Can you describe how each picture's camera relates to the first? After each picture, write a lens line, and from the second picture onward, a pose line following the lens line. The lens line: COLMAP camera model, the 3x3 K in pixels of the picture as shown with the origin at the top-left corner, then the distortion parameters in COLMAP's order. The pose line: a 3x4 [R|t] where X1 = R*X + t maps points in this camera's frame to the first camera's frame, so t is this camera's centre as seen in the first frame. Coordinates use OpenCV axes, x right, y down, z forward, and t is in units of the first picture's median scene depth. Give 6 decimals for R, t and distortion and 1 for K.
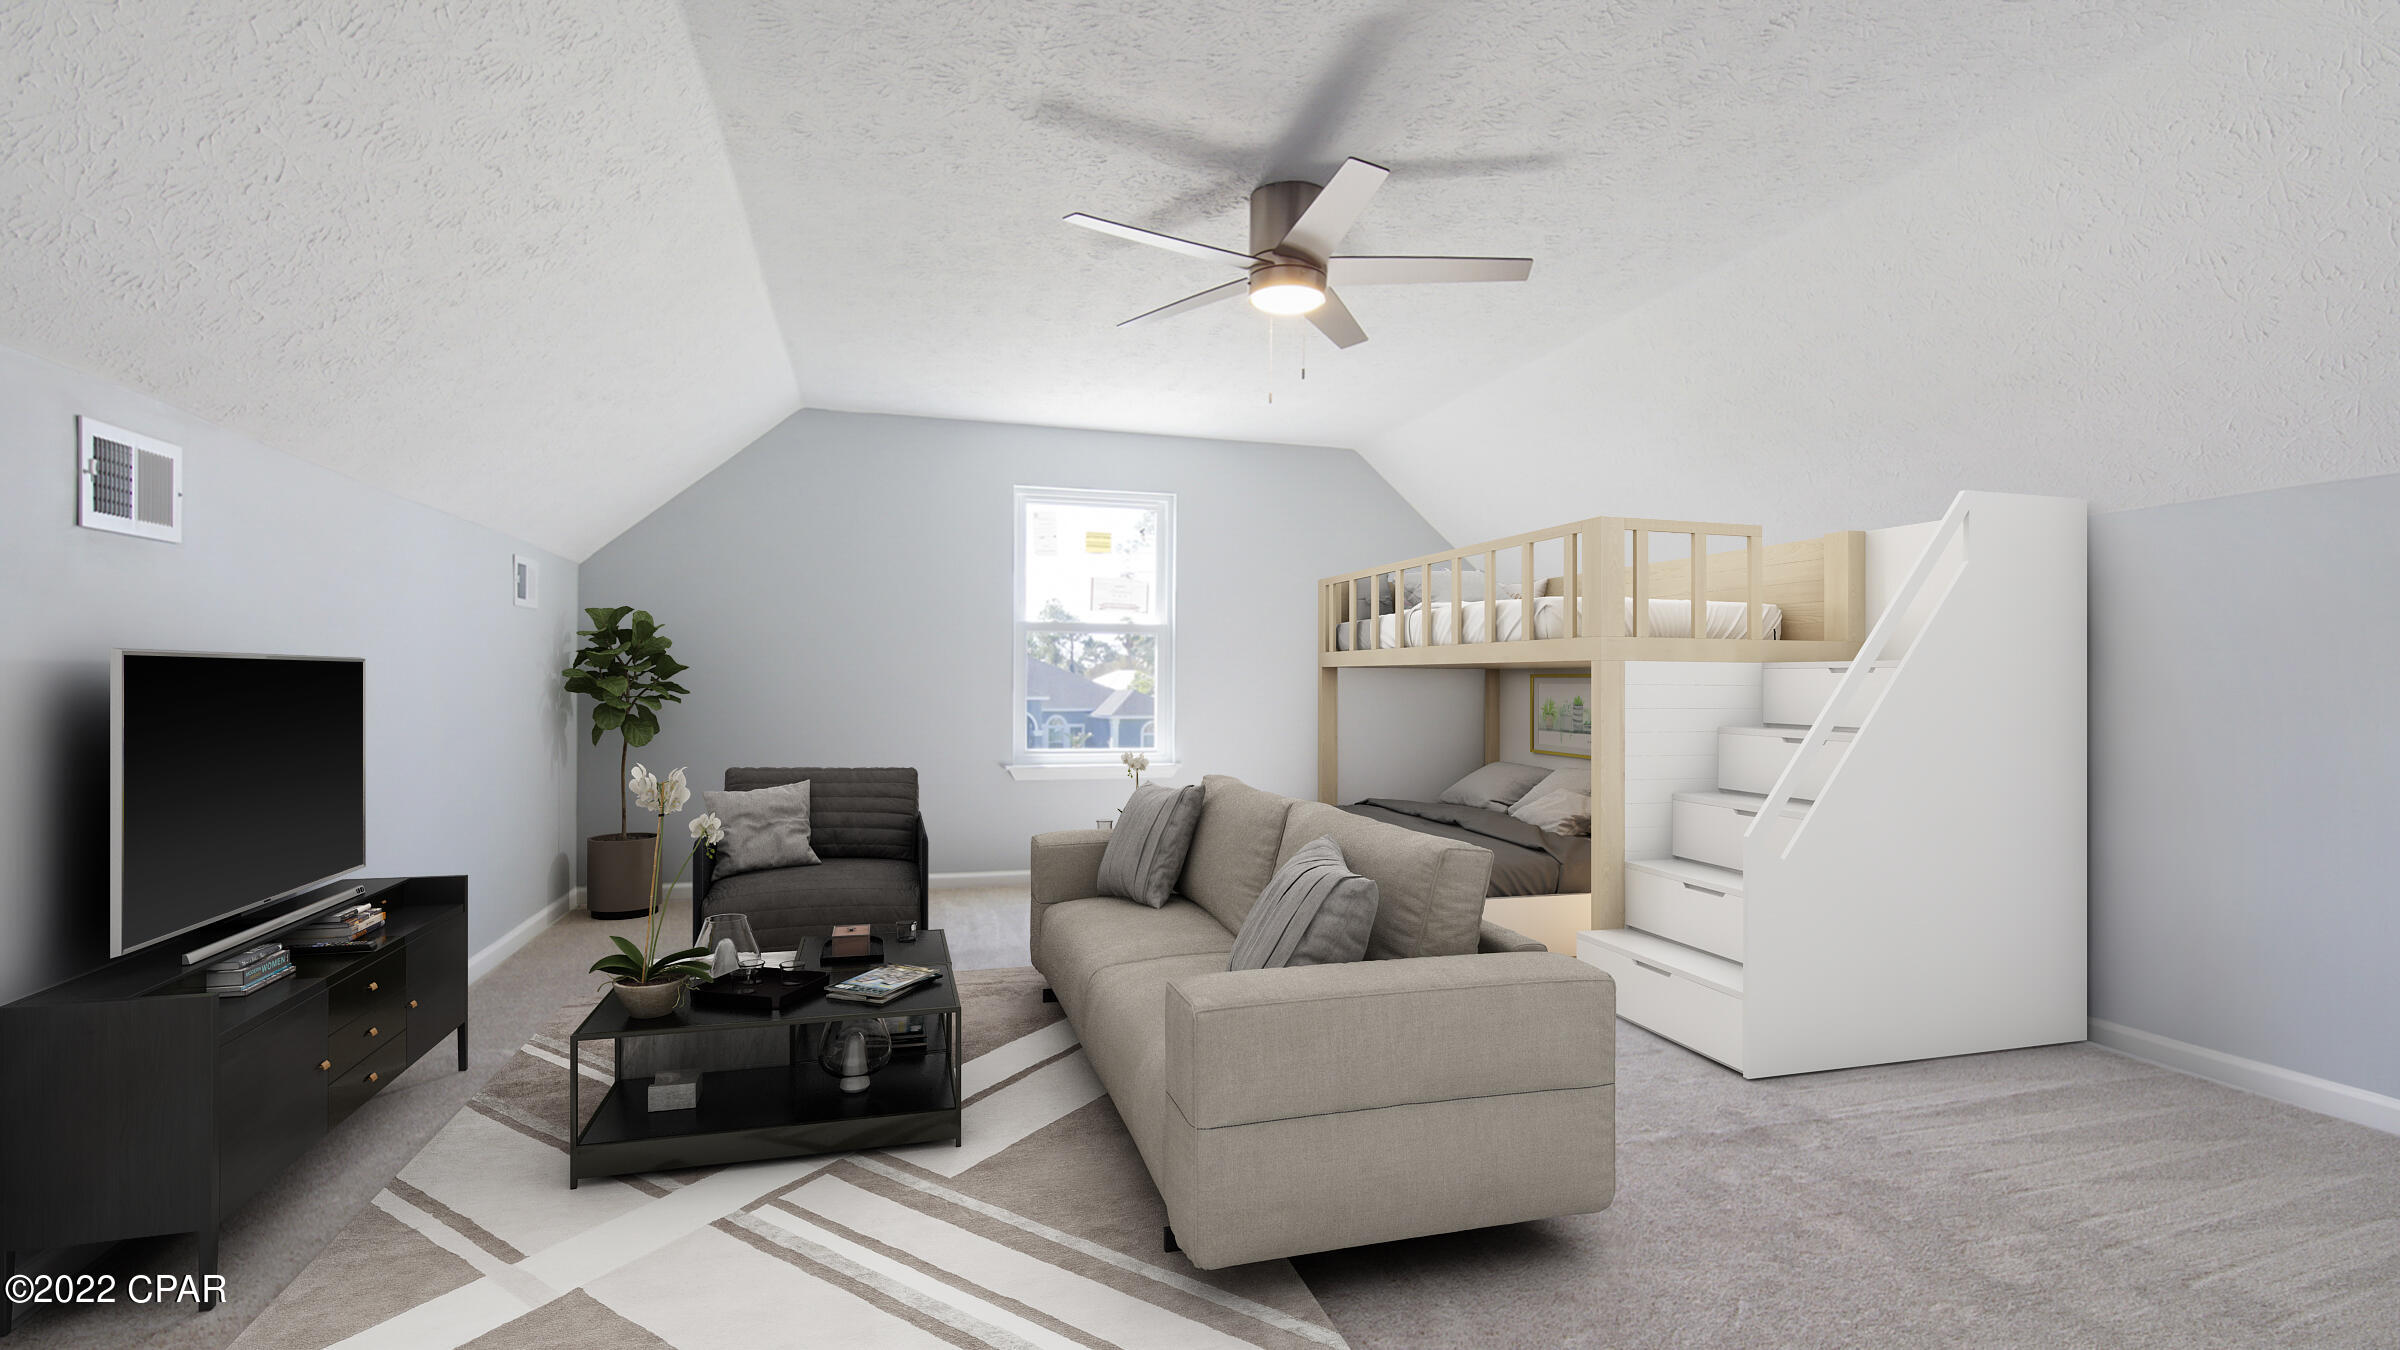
lens RADIAL K [[1069.9, 0, 1198.8], [0, 1069.9, 682.3], [0, 0, 1]] dist [0.021233, -0.010769]
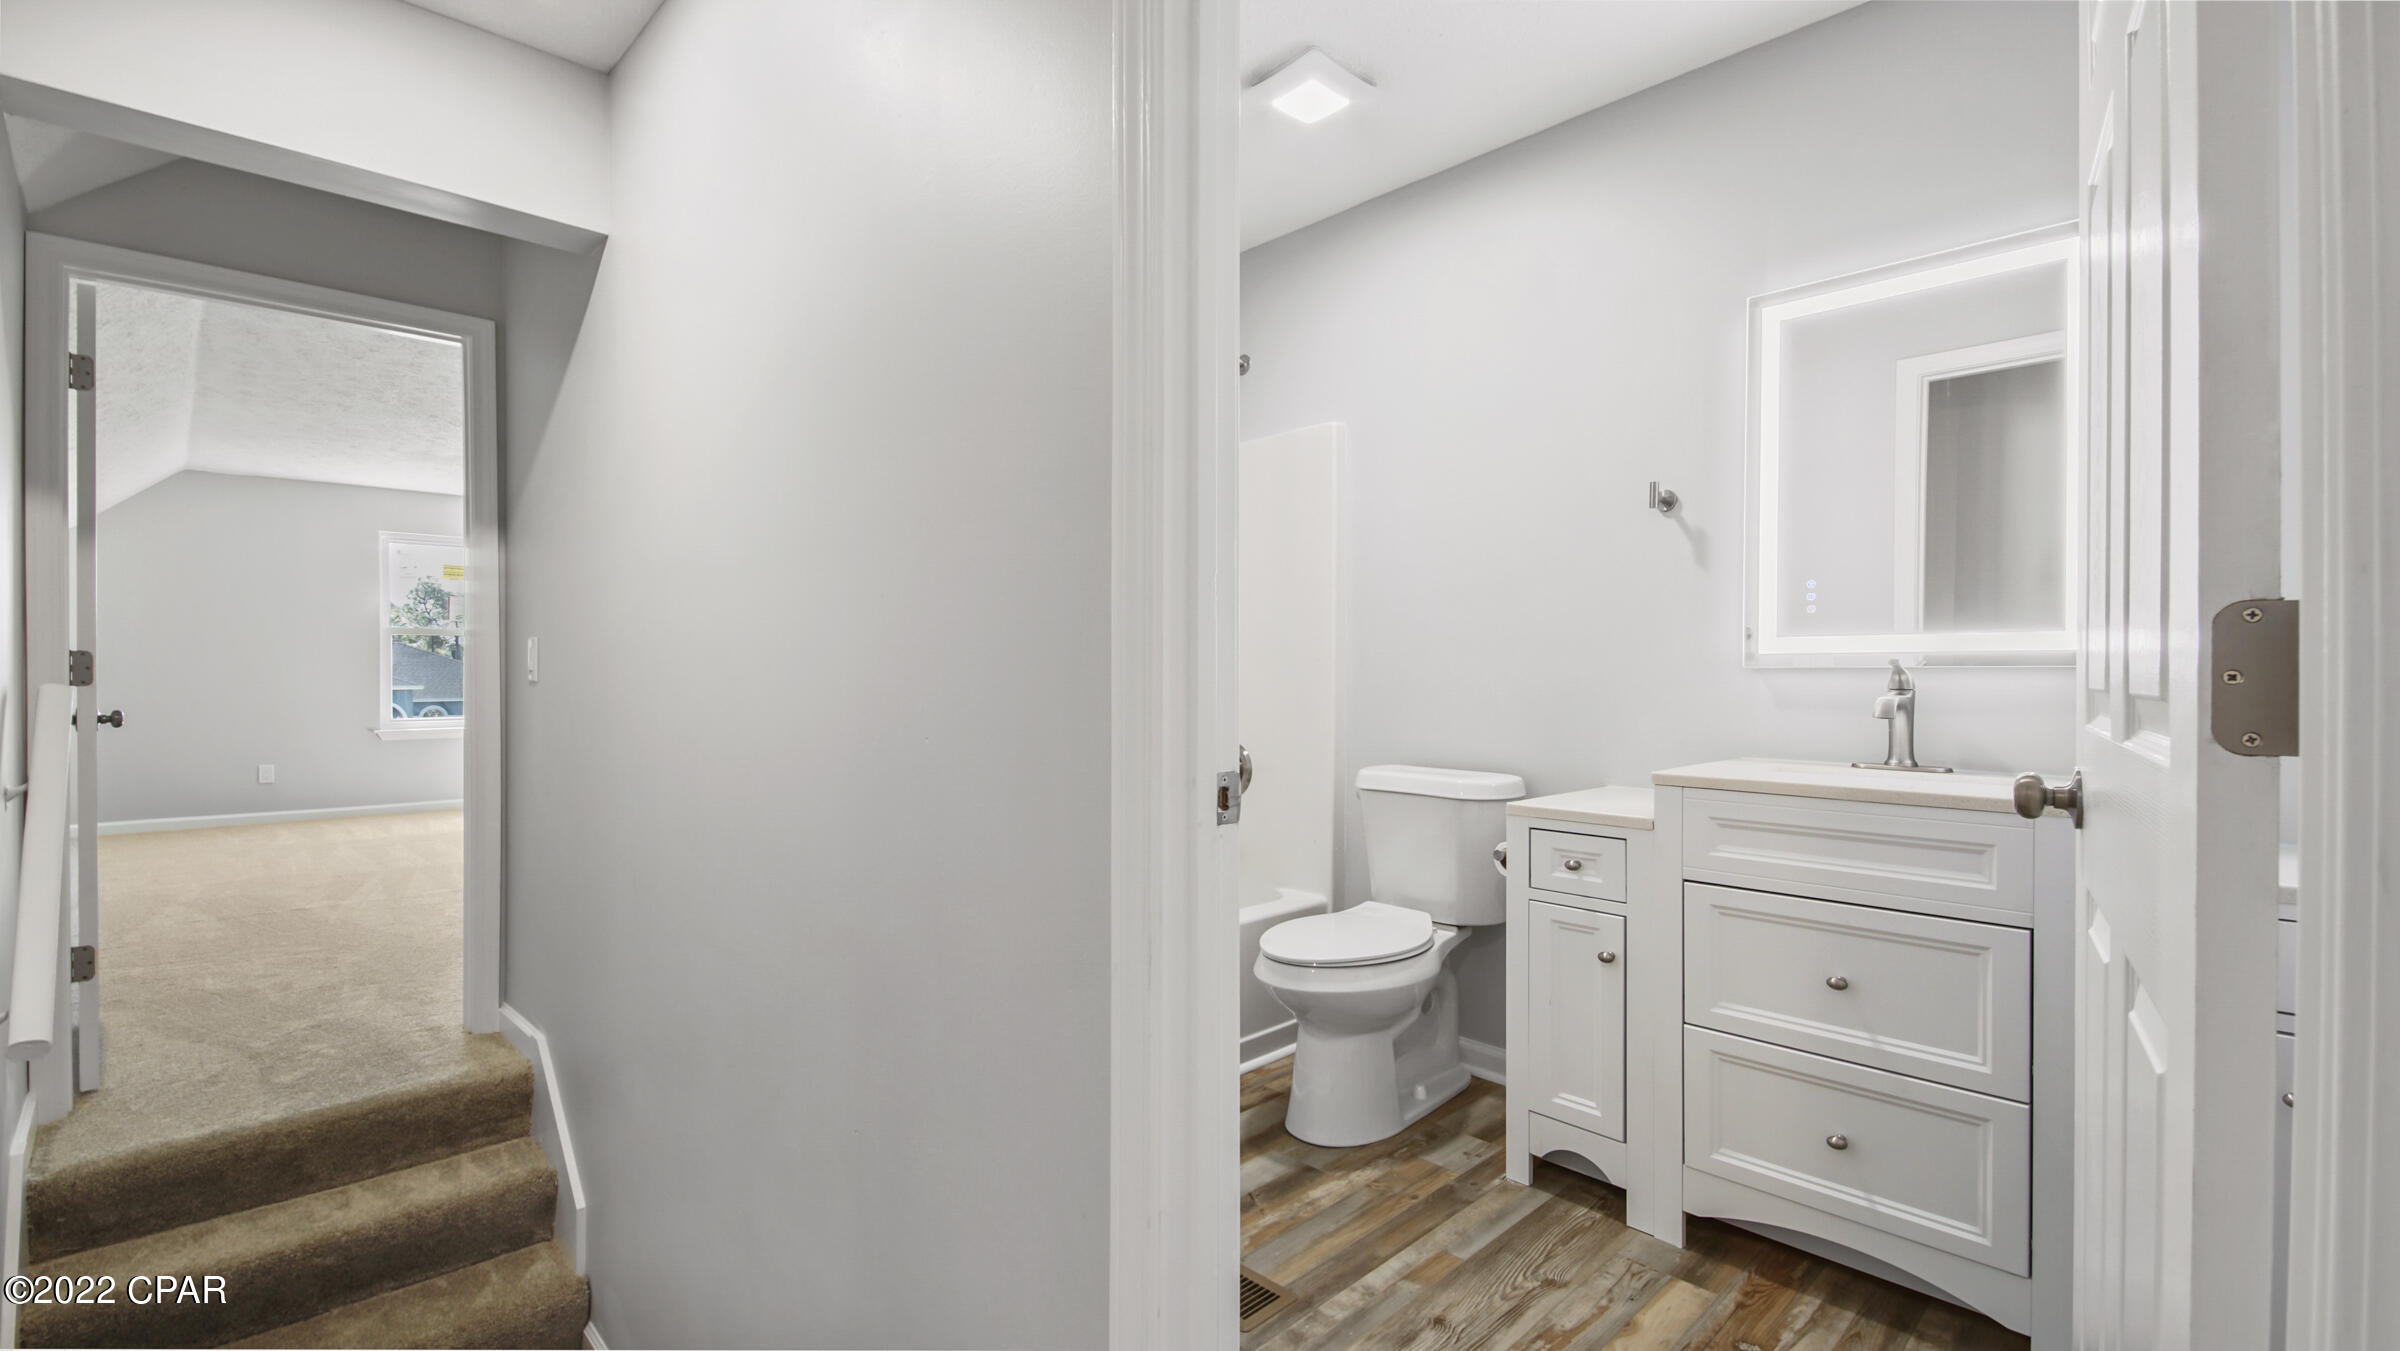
lens RADIAL K [[1069.9, 0, 1209.0], [0, 1069.9, 673.9], [0, 0, 1]] dist [0.021233, -0.010769]
pose [[0.883326, -0.004750, 0.468735, 0.033200], [0.002085, 0.999979, 0.006203, -0.002339], [-0.468755, -0.004502, 0.883317, -0.202331]]
